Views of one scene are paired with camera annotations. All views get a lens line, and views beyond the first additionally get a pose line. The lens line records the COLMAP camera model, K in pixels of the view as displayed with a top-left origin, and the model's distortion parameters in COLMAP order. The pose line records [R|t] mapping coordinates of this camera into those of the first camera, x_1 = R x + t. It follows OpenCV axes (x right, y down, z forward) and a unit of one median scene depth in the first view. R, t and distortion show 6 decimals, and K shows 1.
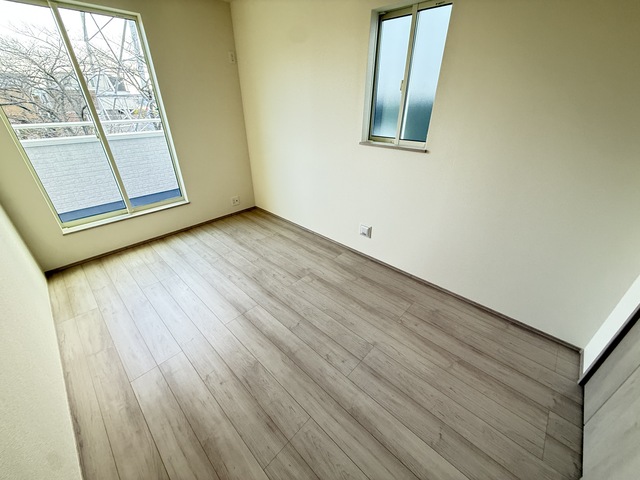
lens RADIAL K [[253.4, 0, 319.7], [0, 253.4, 240.9], [0, 0, 1]] dist [0.000210, -0.000291]
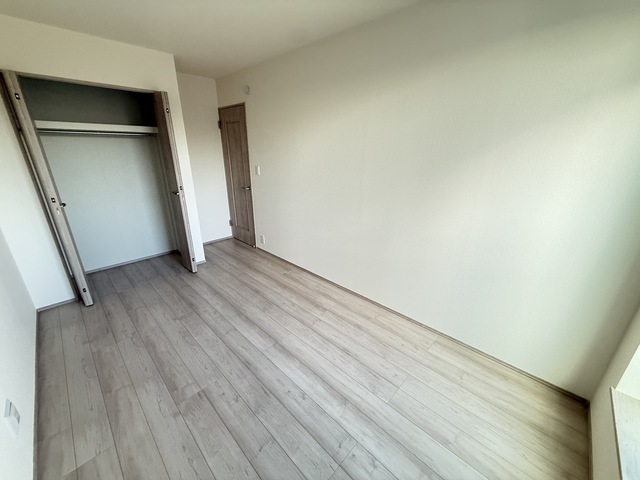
lens RADIAL K [[253.4, 0, 321.4], [0, 253.4, 239.3], [0, 0, 1]] dist [0.000210, -0.000291]
pose [[-0.999958, -0.008885, 0.002243, -0.452072], [-0.004158, 0.657994, 0.753012, -0.720837], [-0.008167, 0.752971, -0.658003, 1.271698]]
